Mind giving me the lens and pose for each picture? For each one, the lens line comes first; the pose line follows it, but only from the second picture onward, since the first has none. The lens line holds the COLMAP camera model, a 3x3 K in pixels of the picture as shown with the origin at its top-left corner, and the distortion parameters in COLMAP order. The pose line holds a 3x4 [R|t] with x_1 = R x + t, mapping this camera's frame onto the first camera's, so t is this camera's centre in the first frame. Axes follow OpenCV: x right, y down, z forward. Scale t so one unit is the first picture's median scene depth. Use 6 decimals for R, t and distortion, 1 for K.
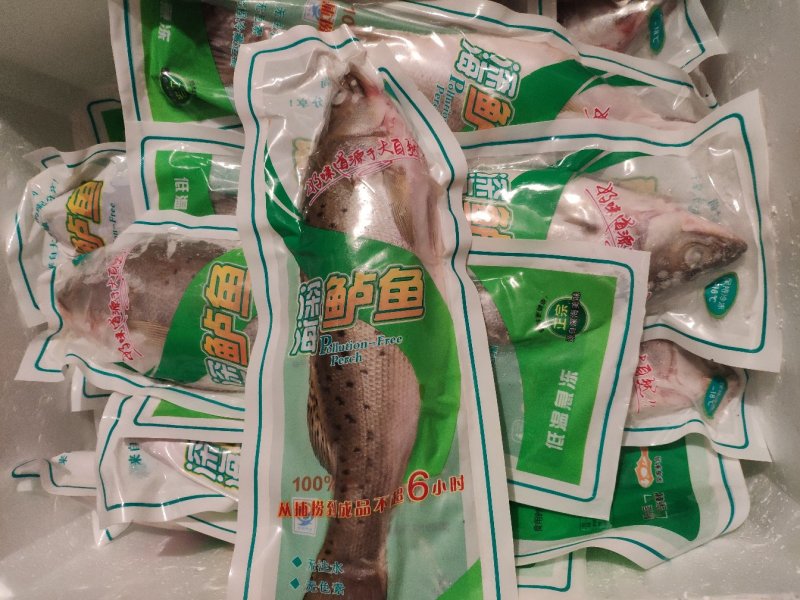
lens RADIAL K [[648.7, 0, 399.6], [0, 648.7, 297.5], [0, 0, 1]] dist [0.149001, -0.402828]
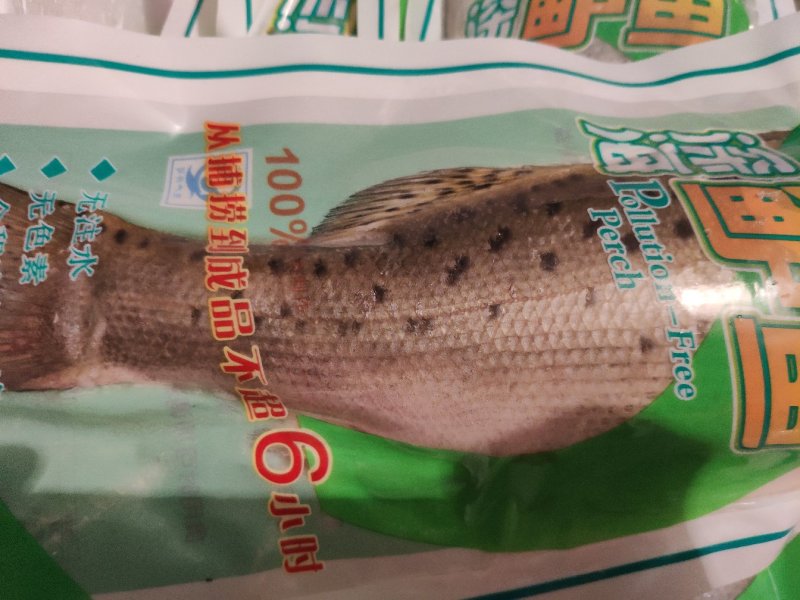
lens RADIAL K [[648.7, 0, 399.6], [0, 648.7, 297.5], [0, 0, 1]] dist [0.149001, -0.402828]
pose [[0.056773, 0.995708, -0.073093, -0.030553], [-0.994896, 0.062539, 0.079189, 0.171184], [0.083420, 0.068224, 0.994176, 0.559180]]
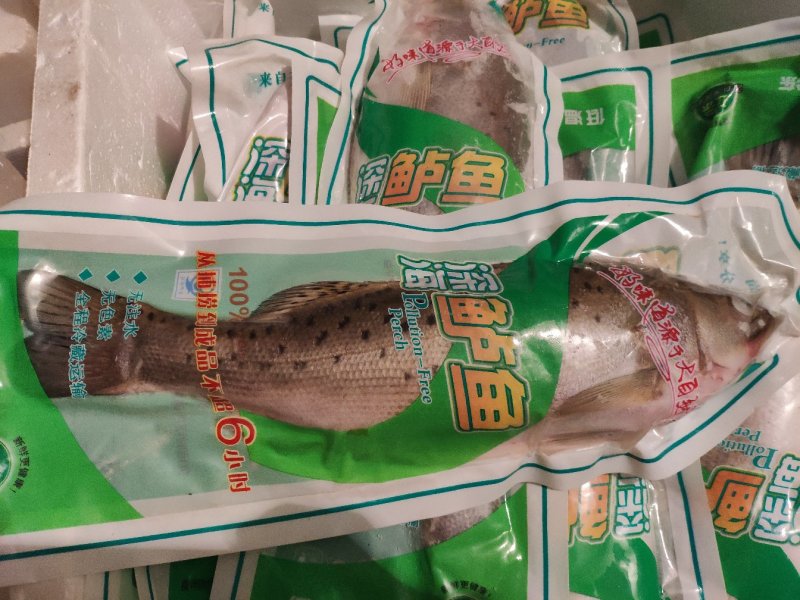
lens RADIAL K [[640.2, 0, 395.9], [0, 640.2, 291.1], [0, 0, 1]] dist [0.156474, -0.390444]
pose [[0.037610, 0.993620, -0.106319, -0.041886], [-0.997438, 0.043805, 0.056551, 0.048252], [0.060848, 0.103920, 0.992723, 0.226606]]
